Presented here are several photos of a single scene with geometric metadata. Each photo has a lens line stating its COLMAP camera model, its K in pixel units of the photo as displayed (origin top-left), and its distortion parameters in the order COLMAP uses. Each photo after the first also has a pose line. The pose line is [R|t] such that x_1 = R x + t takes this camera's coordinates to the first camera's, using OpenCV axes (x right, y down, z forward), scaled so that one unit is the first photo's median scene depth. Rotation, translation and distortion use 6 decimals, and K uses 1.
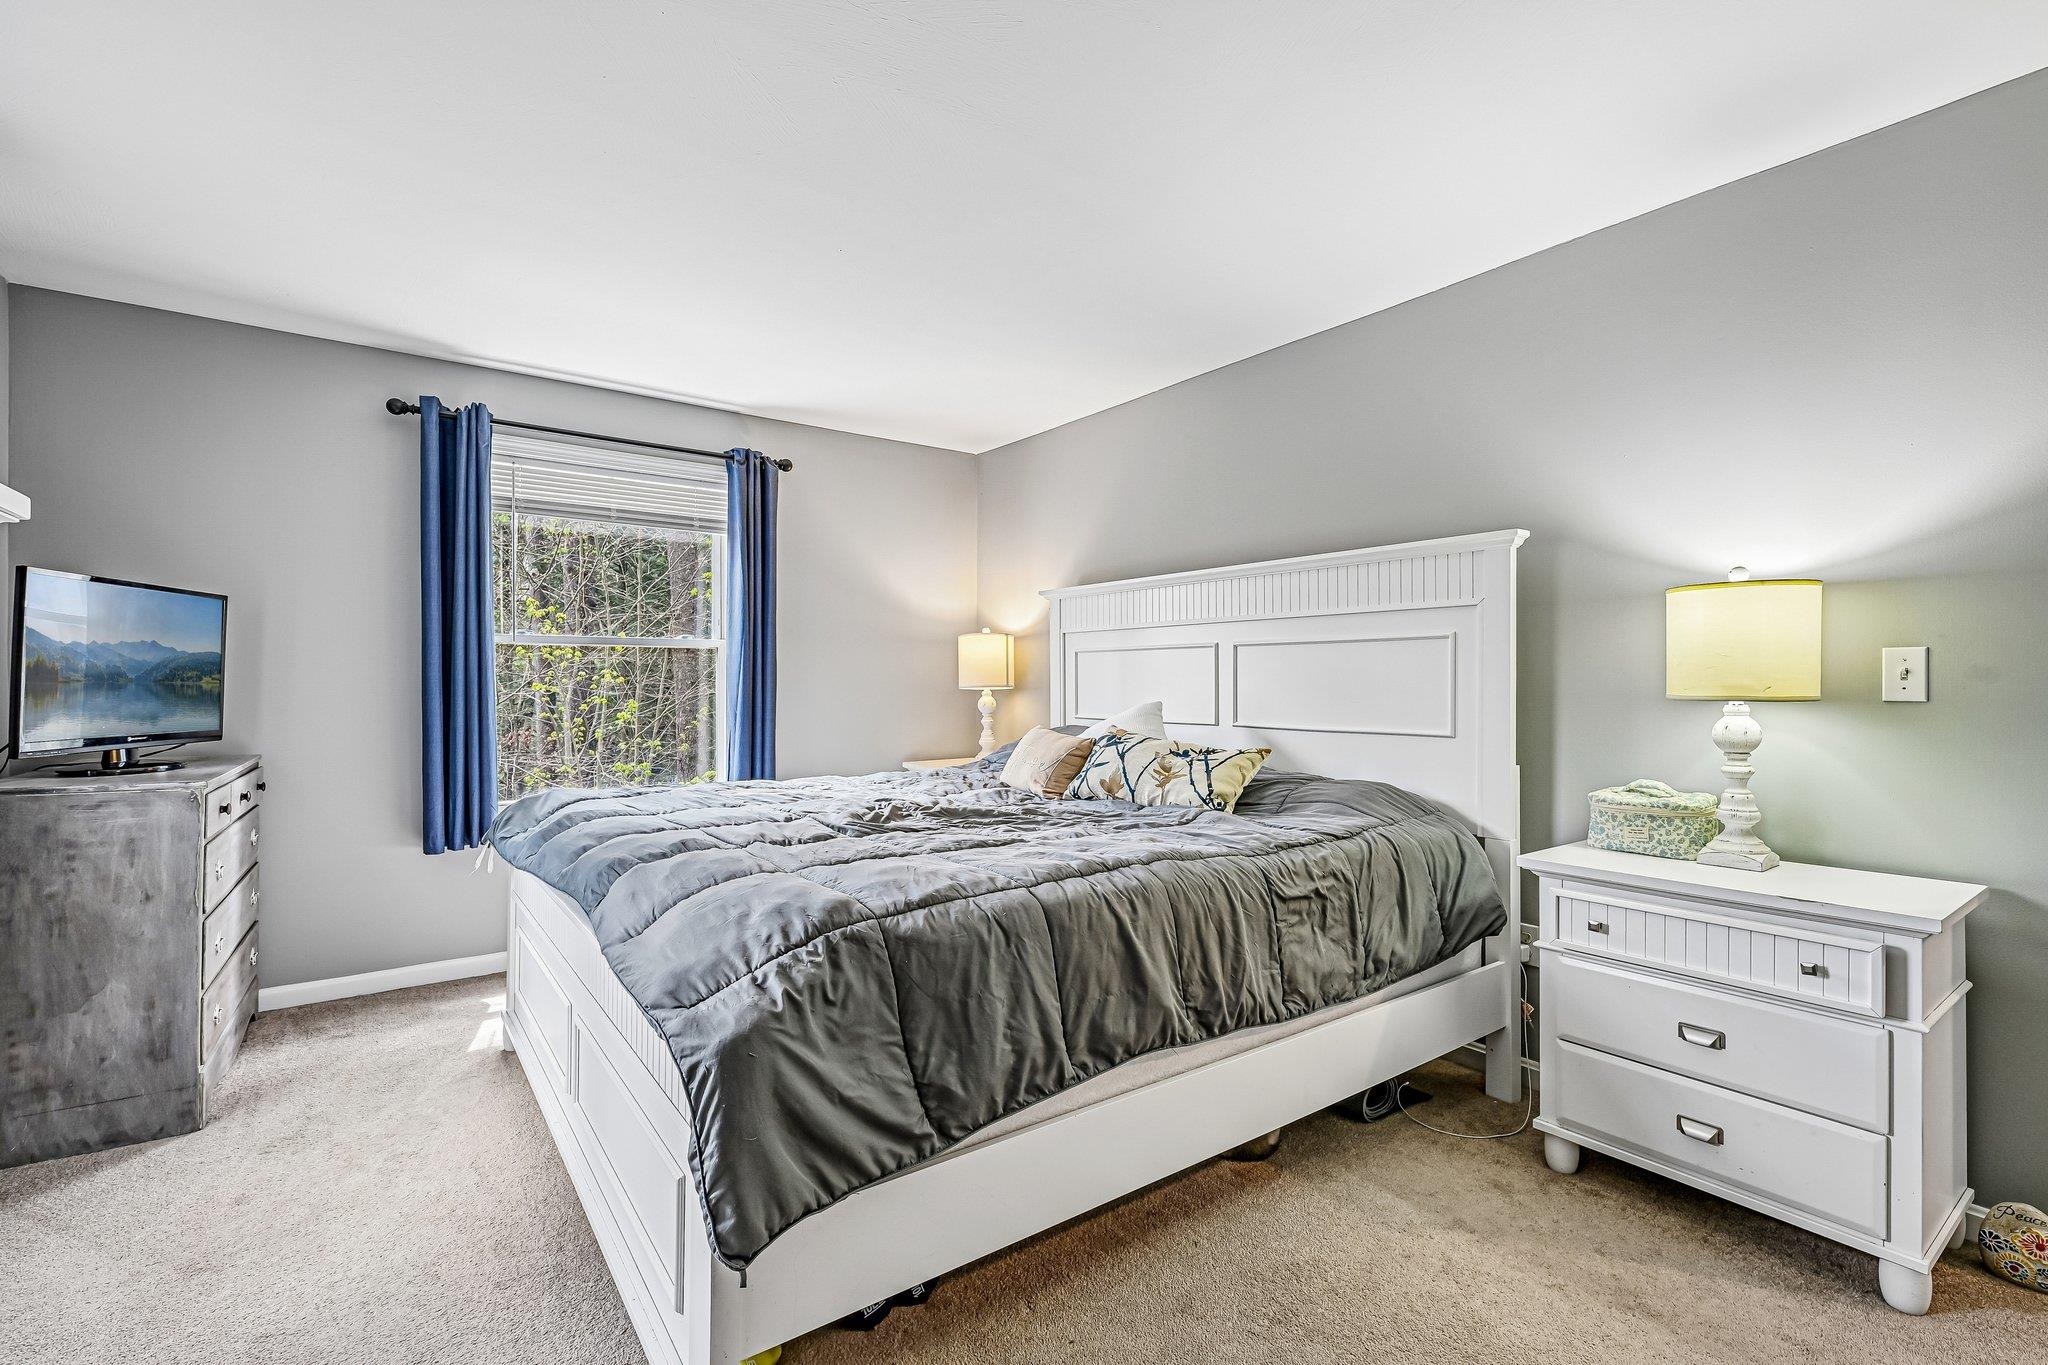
lens RADIAL K [[912.5, 0, 1016.4], [0, 912.5, 683.1], [0, 0, 1]] dist [-0.002200, 0.000303]
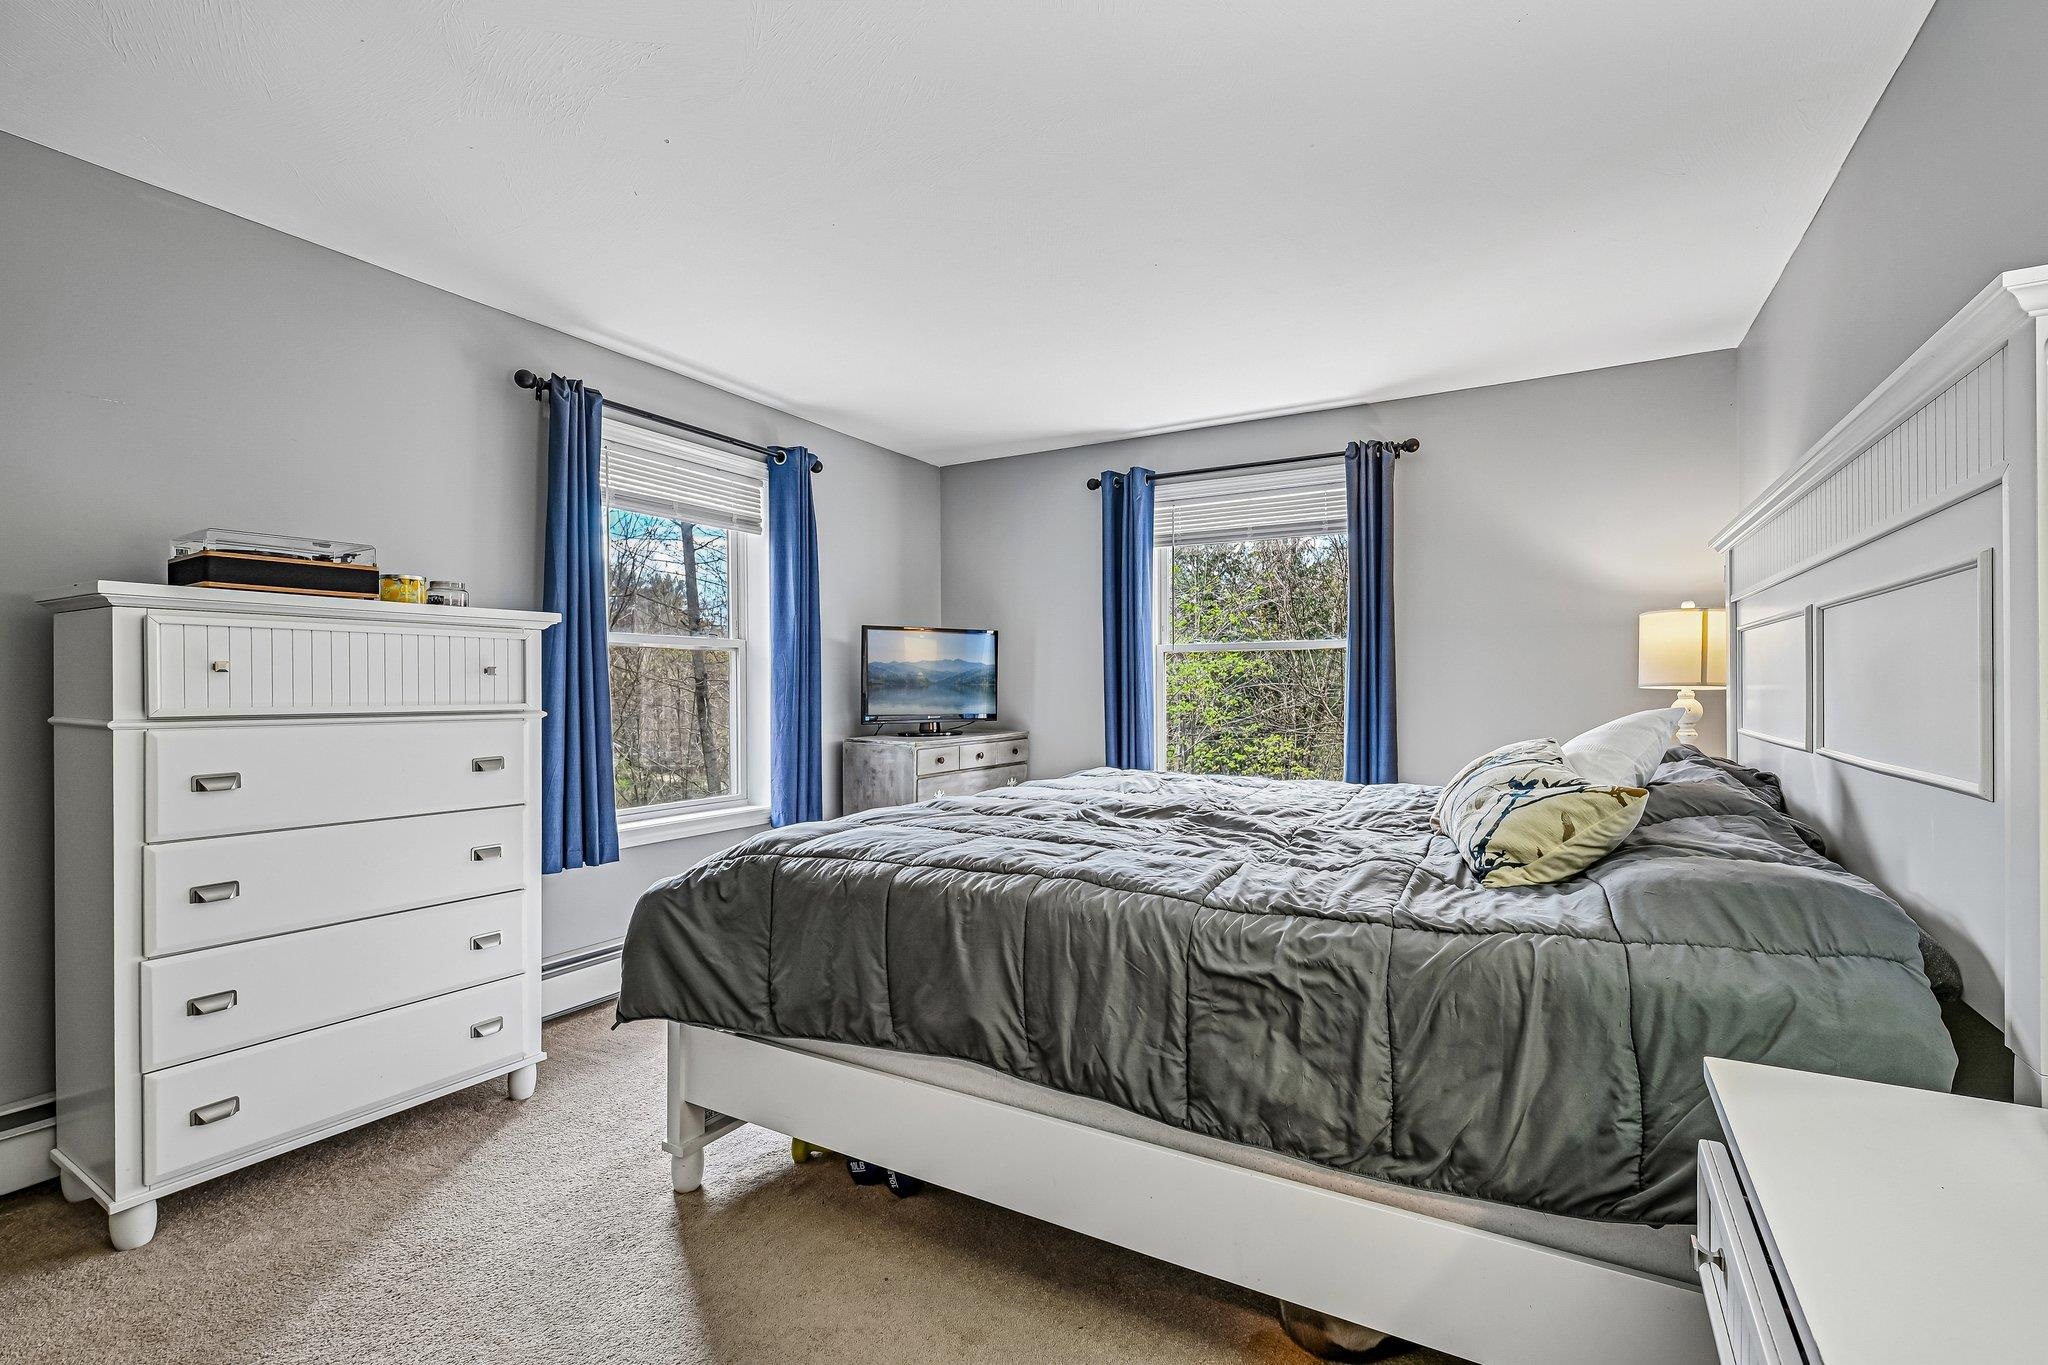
lens RADIAL K [[913.2, 0, 1029.8], [0, 913.2, 694.7], [0, 0, 1]] dist [-0.002614, 0.000179]
pose [[0.414884, 0.005425, -0.909858, 0.839279], [0.005940, 0.999945, 0.008671, 0.005328], [0.909855, -0.009002, 0.414828, 0.523394]]
